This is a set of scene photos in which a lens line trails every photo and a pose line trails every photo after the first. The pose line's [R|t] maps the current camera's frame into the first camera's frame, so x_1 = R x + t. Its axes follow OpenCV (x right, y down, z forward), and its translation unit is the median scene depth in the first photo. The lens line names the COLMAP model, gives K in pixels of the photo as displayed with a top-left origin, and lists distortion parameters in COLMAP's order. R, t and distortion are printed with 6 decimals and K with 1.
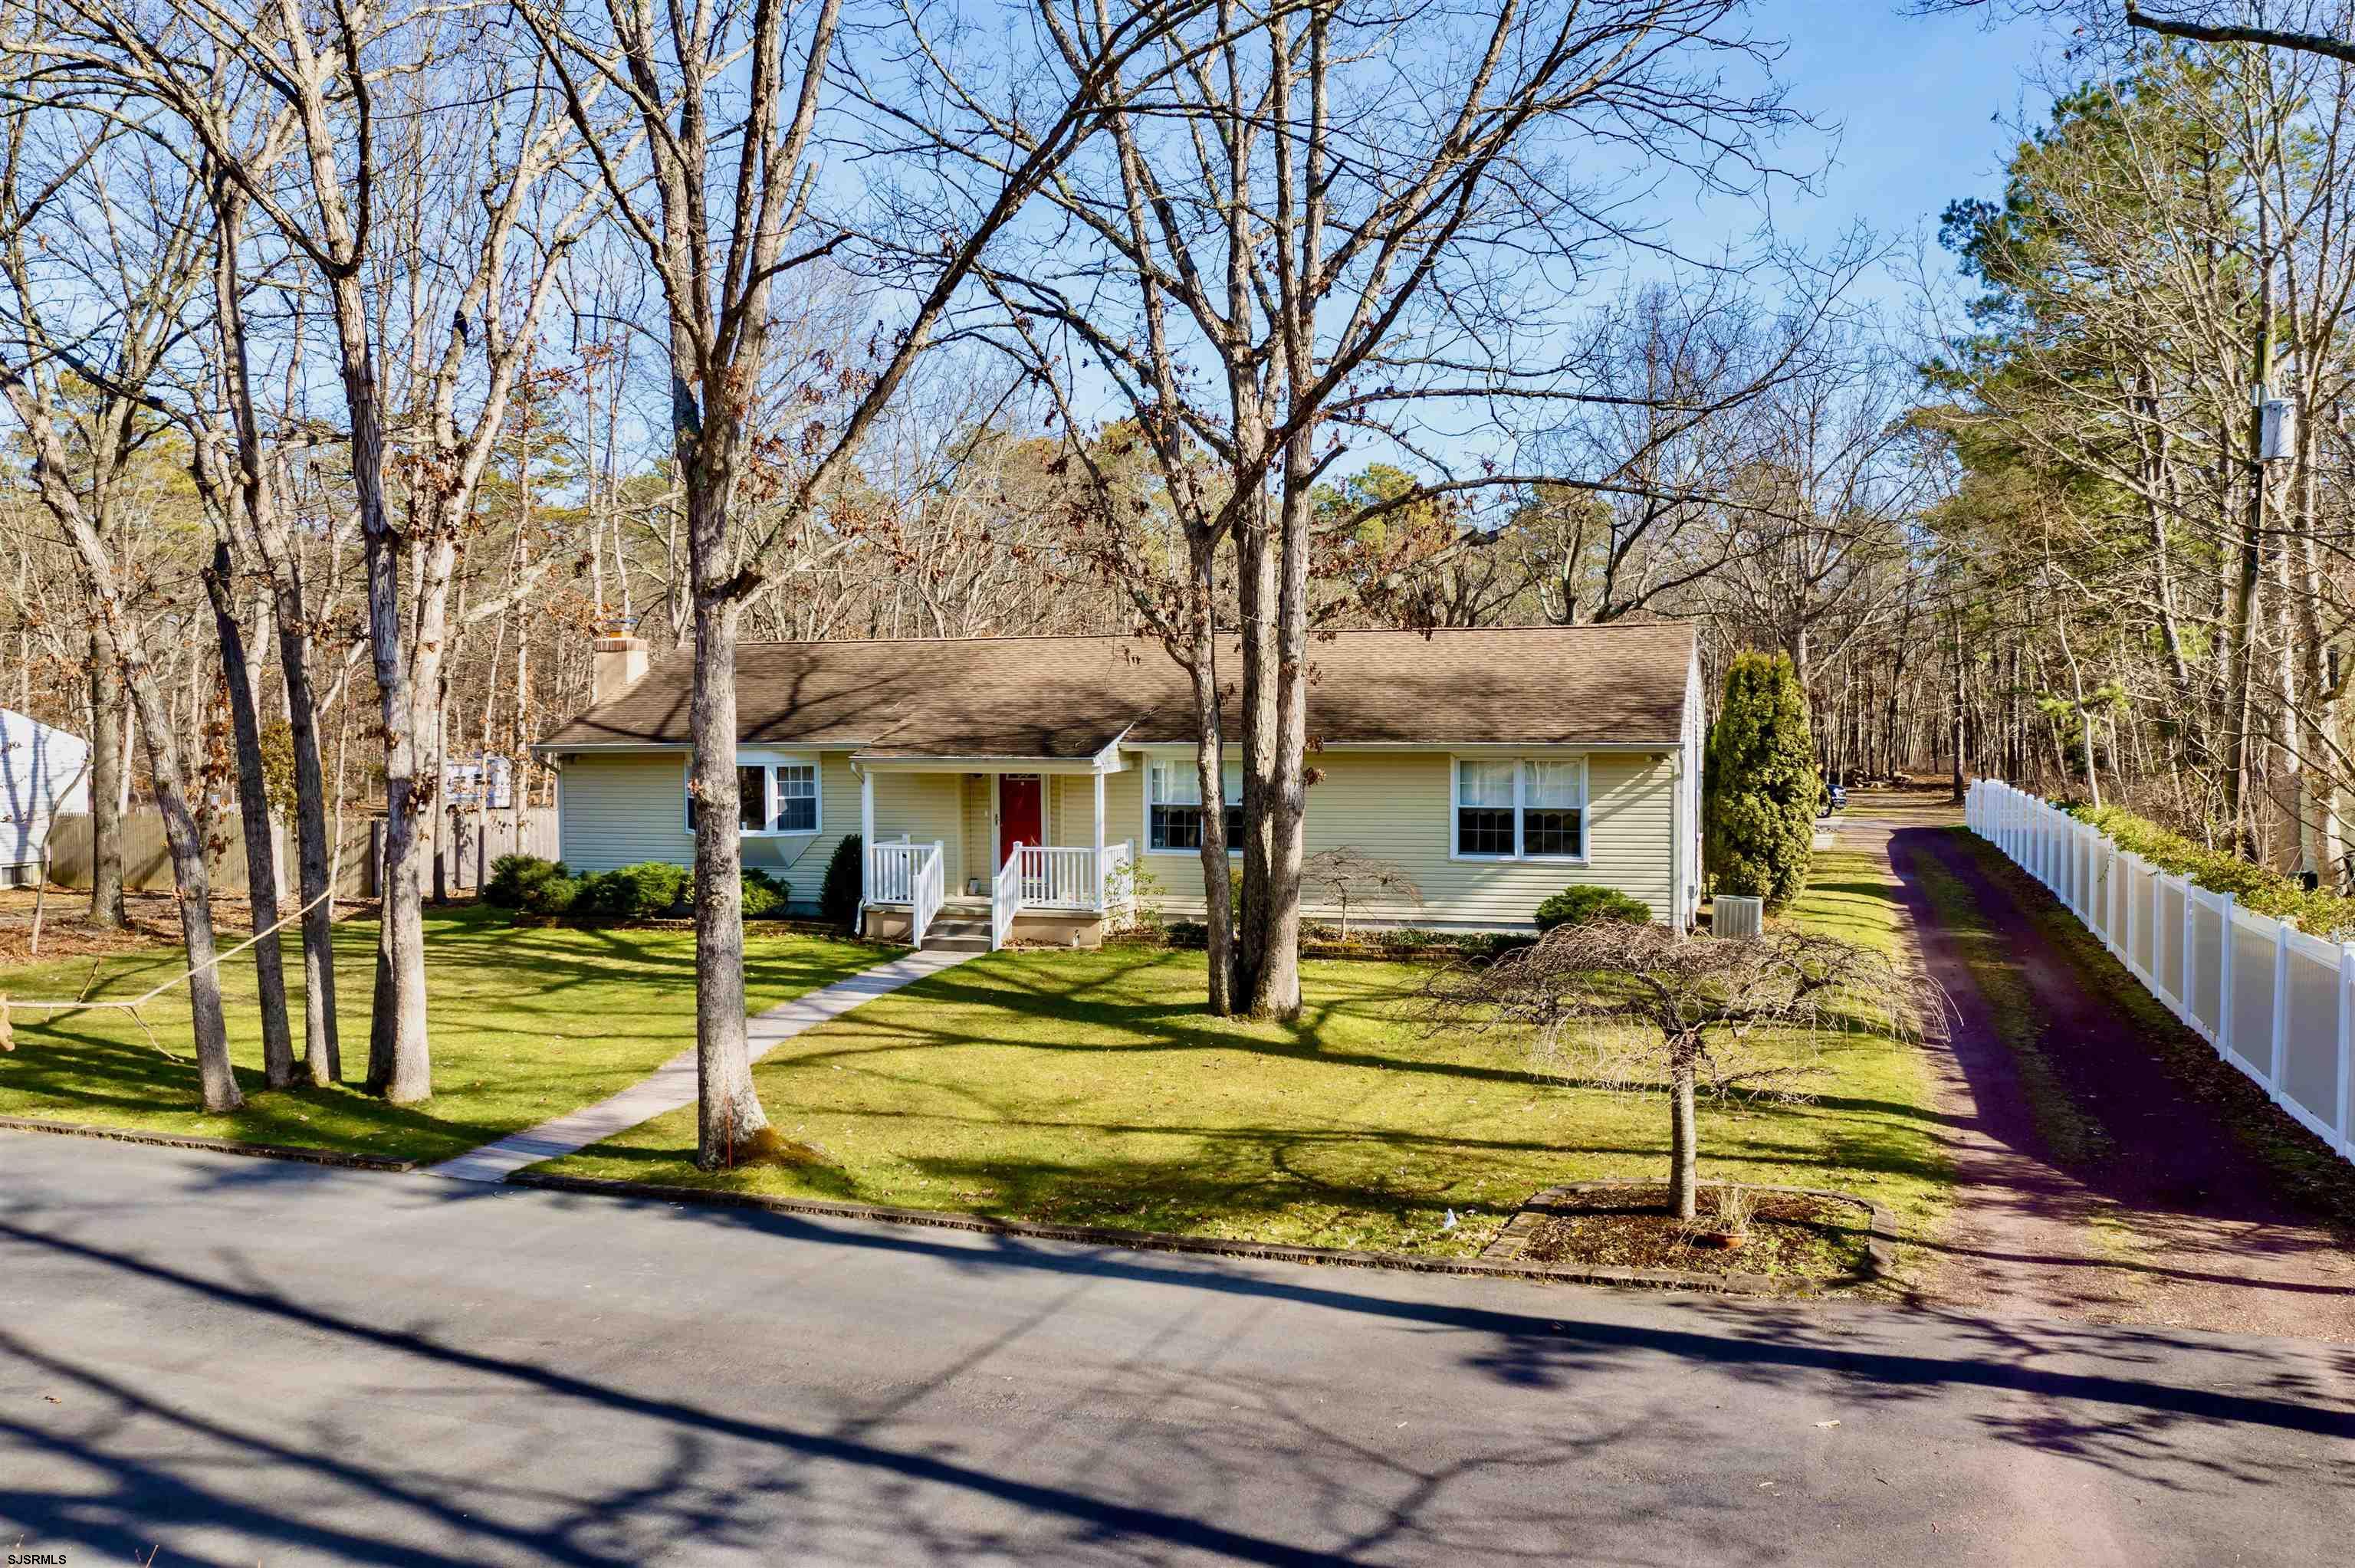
lens RADIAL K [[2196.7, 0, 1177.9], [0, 2196.7, 959.5], [0, 0, 1]] dist [-0.001951, -0.004027]
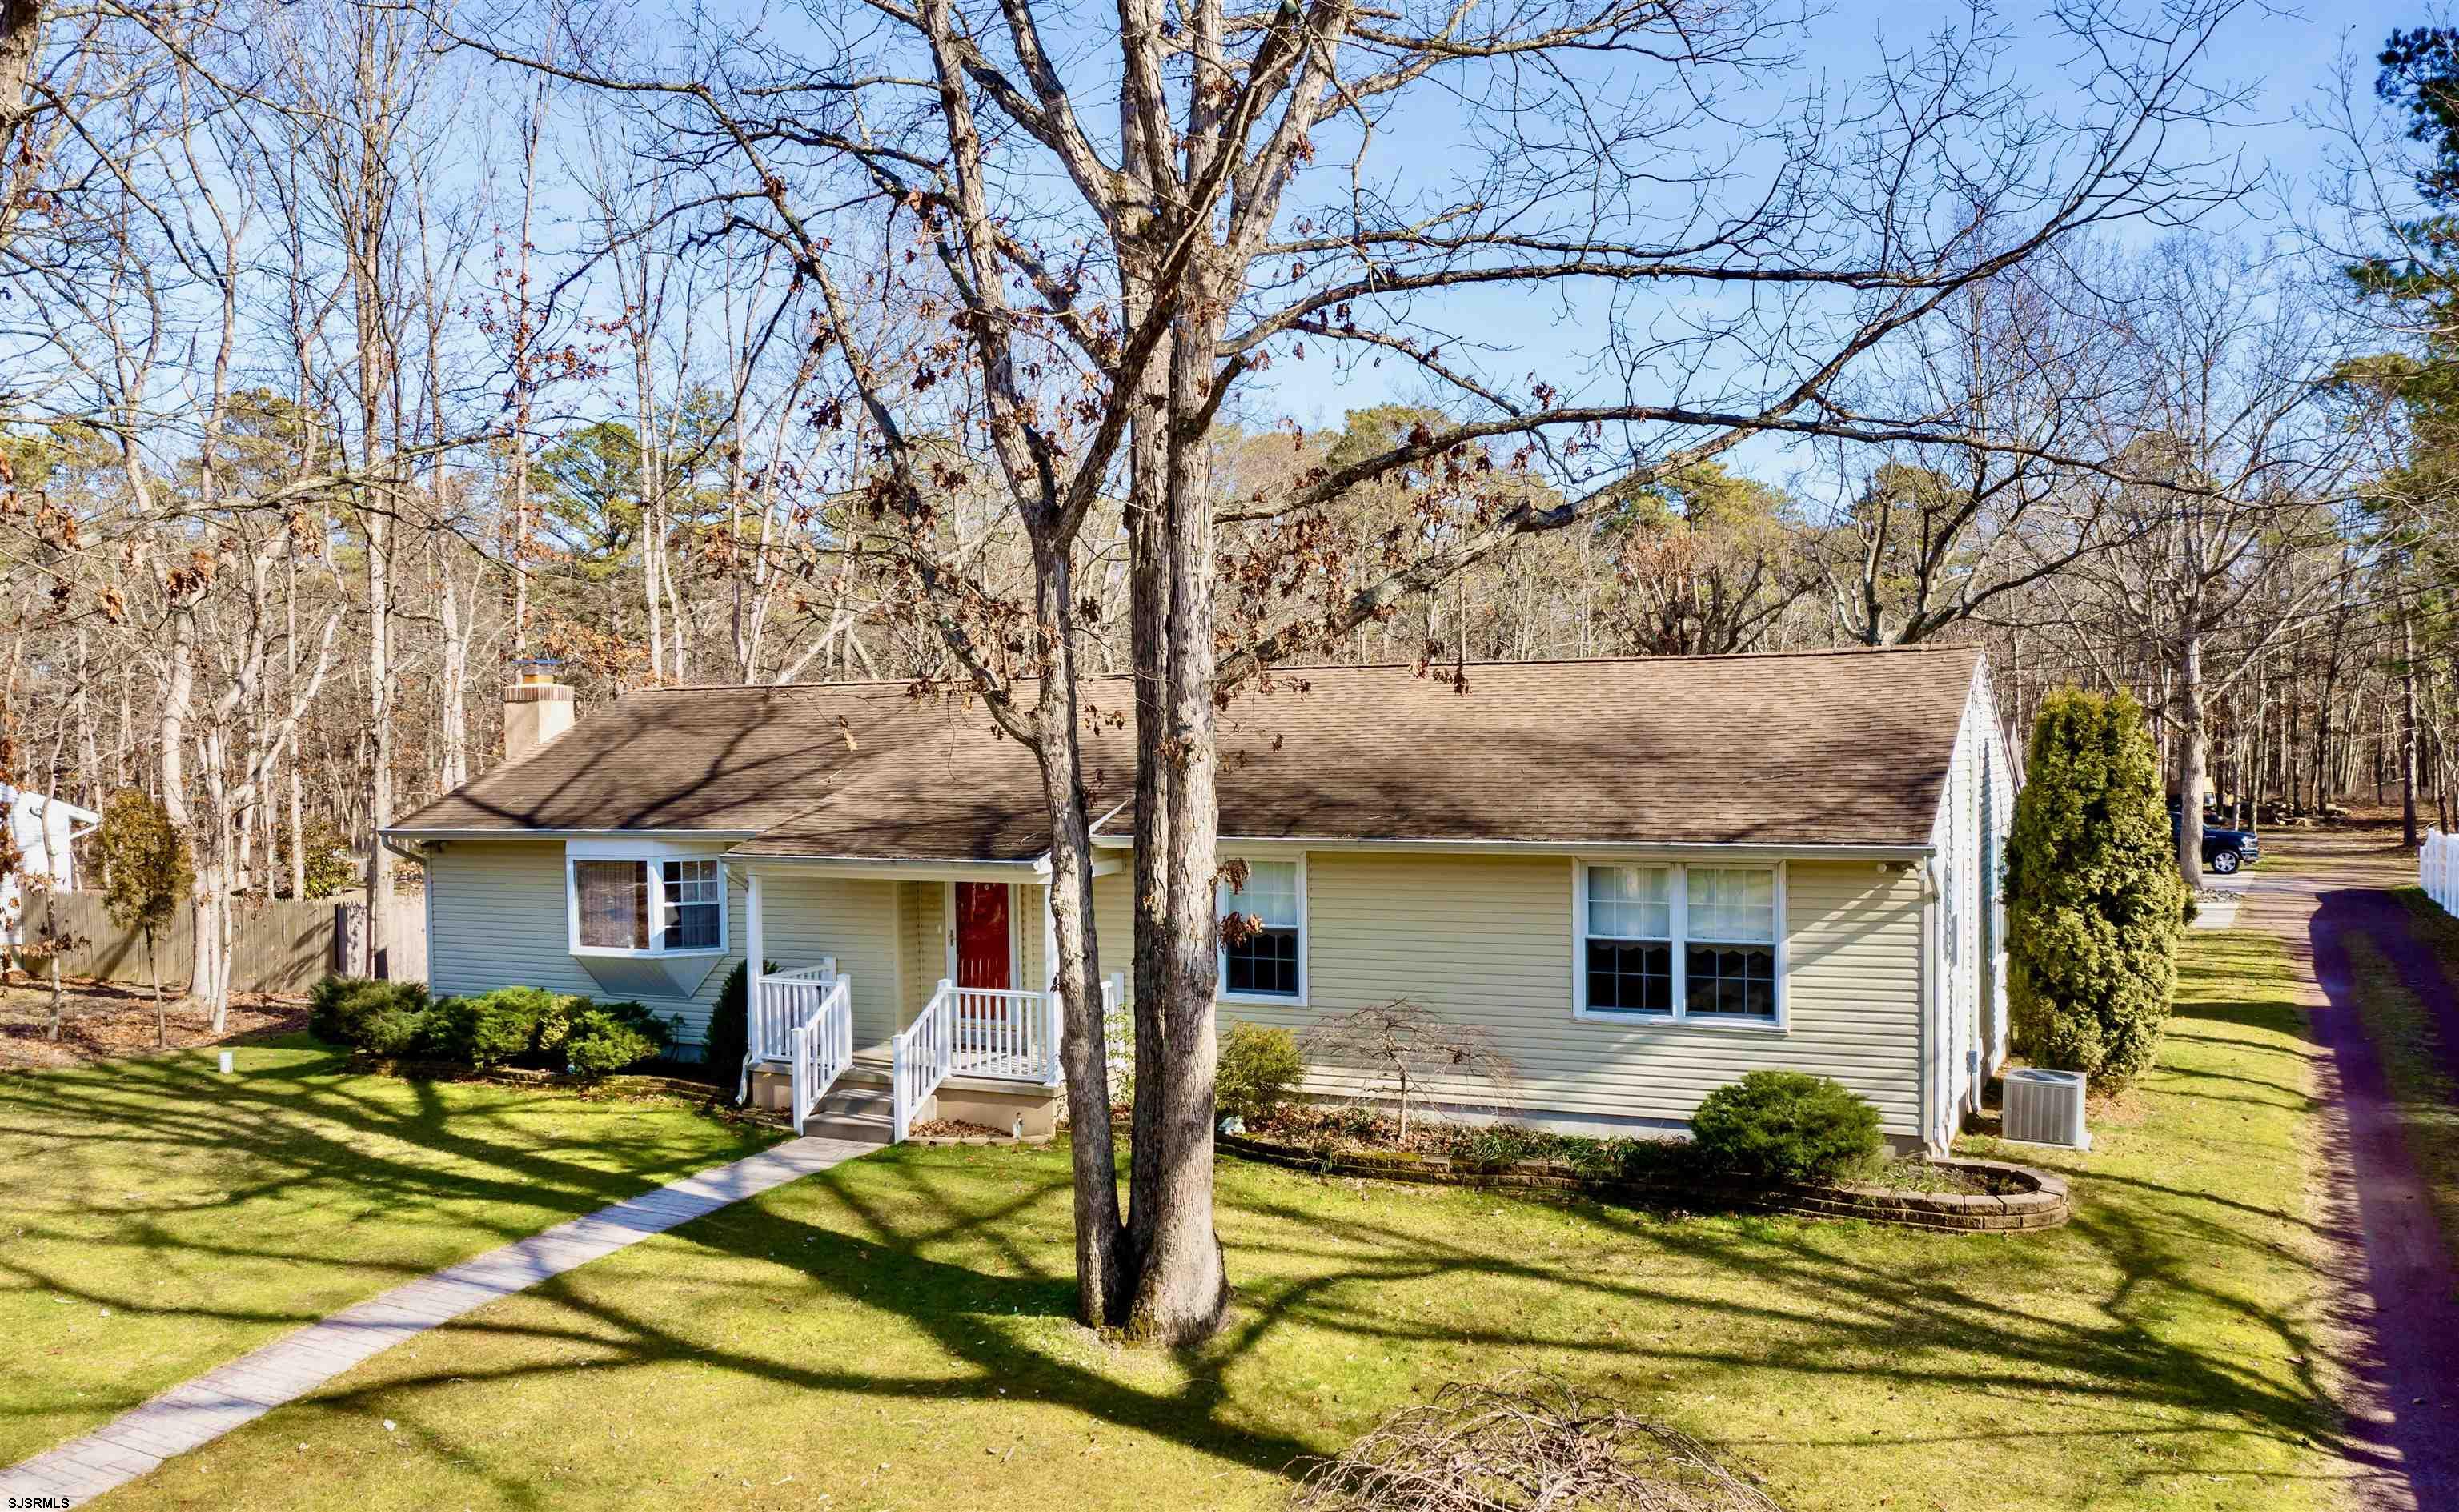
lens RADIAL K [[2118.3, 0, 1232.4], [0, 2118.3, 909.4], [0, 0, 1]] dist [-0.012945, -0.012637]
pose [[0.986024, 0.005417, -0.166517, 0.143455], [-0.008988, 0.999745, -0.020700, -0.070894], [0.166362, 0.021907, 0.985821, 0.408819]]
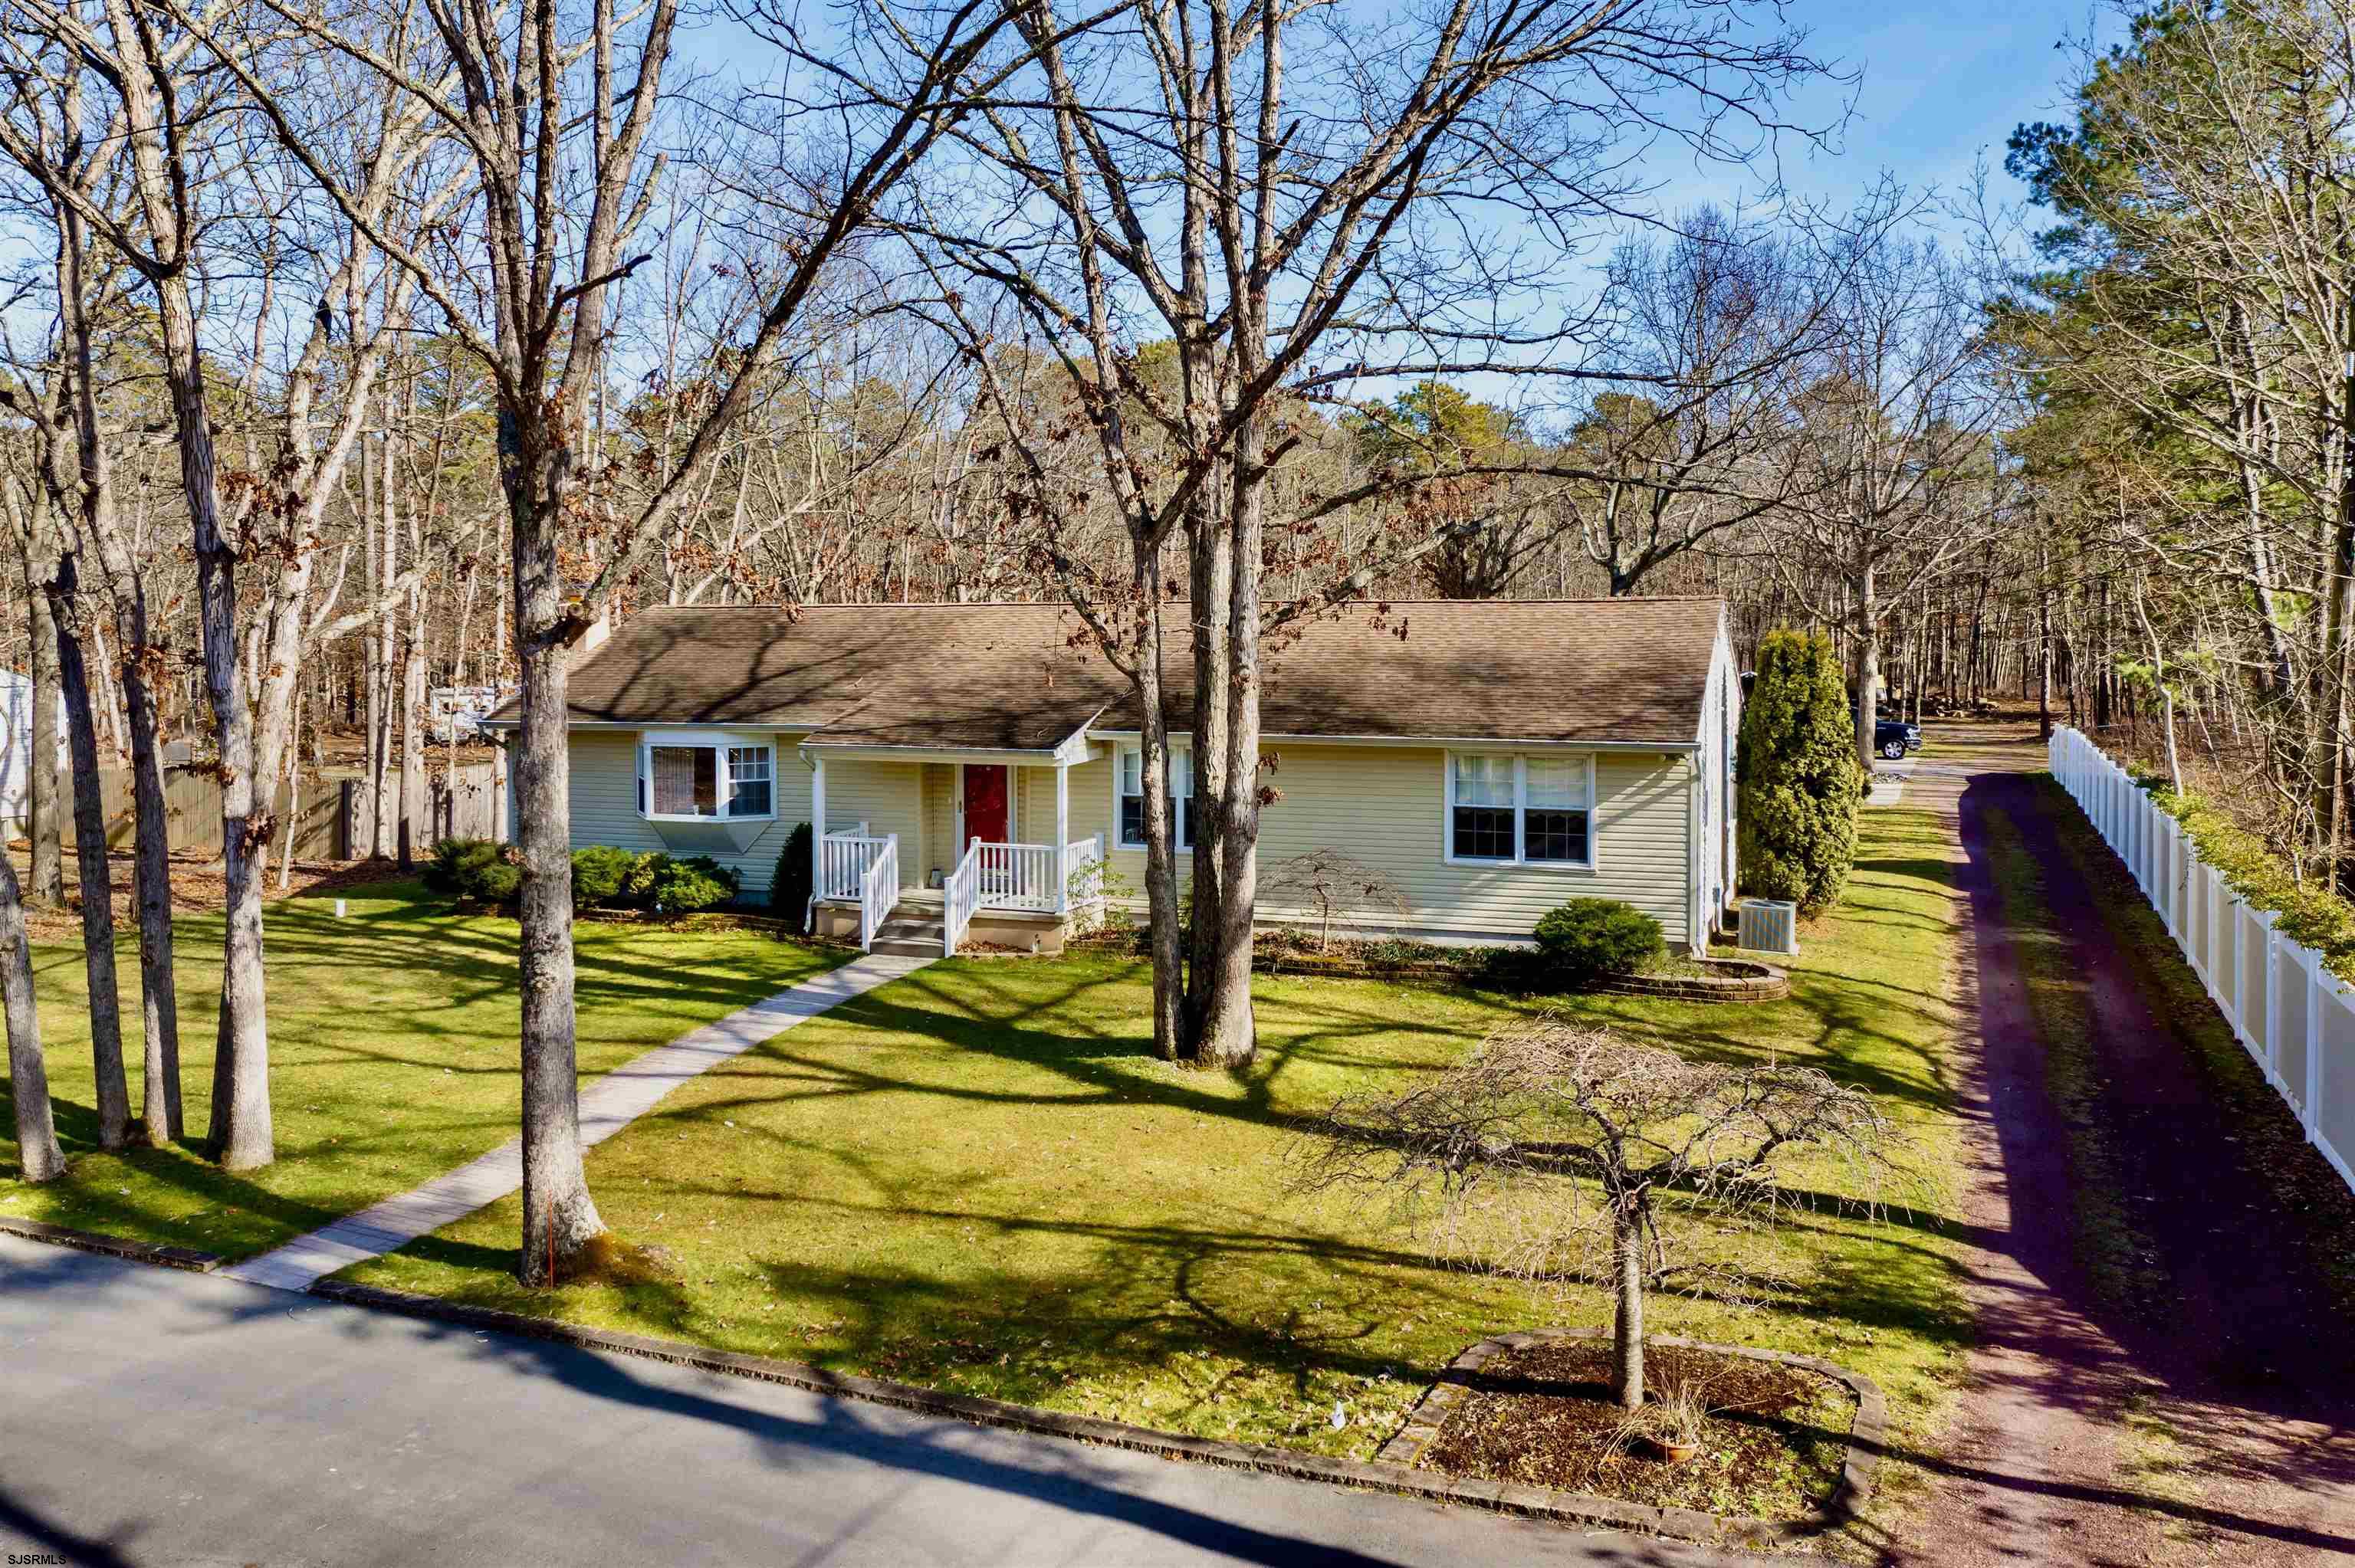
lens RADIAL K [[2192.4, 0, 1132.3], [0, 2192.4, 787.7], [0, 0, 1]] dist [-0.003710, -0.000229]
pose [[0.997976, 0.007547, -0.063144, 0.057942], [-0.008995, 0.999702, -0.022686, -0.061251], [0.062954, 0.023208, 0.997747, 0.092655]]
